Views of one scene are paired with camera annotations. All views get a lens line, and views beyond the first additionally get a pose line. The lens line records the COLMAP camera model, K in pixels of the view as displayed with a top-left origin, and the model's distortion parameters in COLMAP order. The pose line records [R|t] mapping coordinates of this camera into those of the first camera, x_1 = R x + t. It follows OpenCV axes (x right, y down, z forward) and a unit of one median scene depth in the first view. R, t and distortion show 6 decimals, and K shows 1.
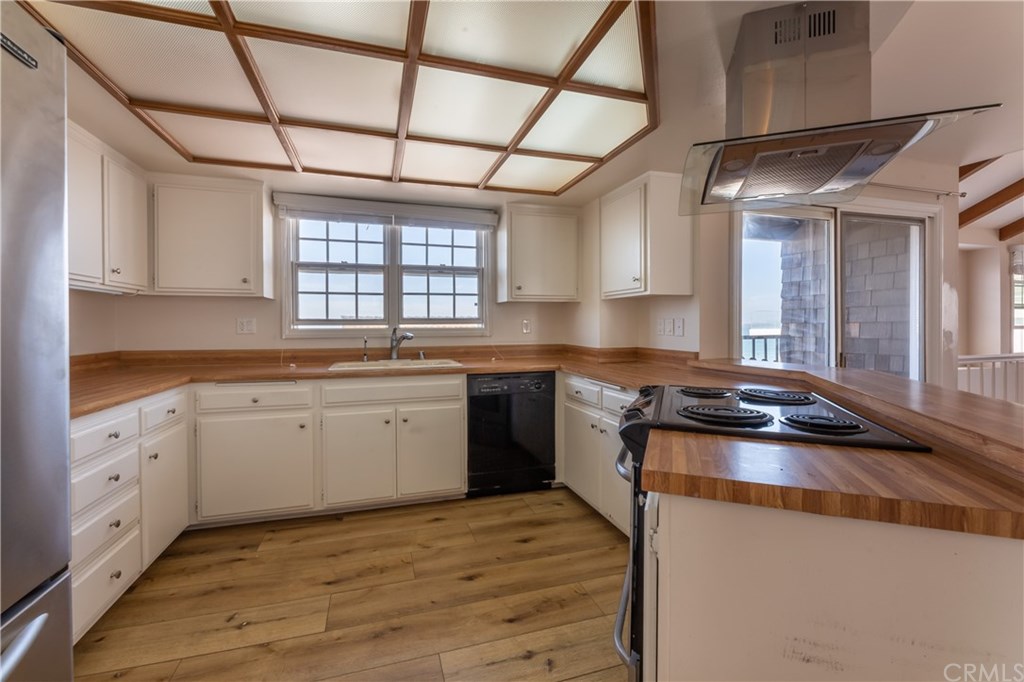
lens RADIAL K [[417.9, 0, 486.1], [0, 417.9, 326.8], [0, 0, 1]] dist [-0.000248, -0.000296]
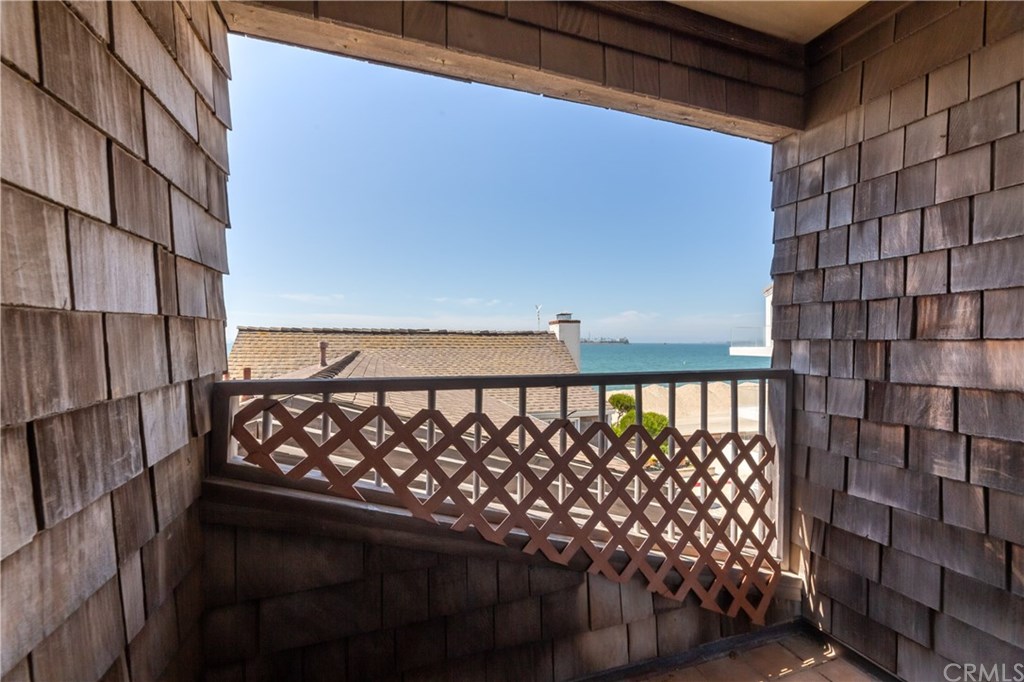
lens RADIAL K [[427.1, 0, 496.7], [0, 427.1, 333.0], [0, 0, 1]] dist [-0.000586, -0.000219]
pose [[0.998944, 0.009961, 0.044848, 0.640440], [-0.009017, 0.999734, -0.021208, -0.007722], [-0.045047, 0.020781, 0.998769, 0.911433]]
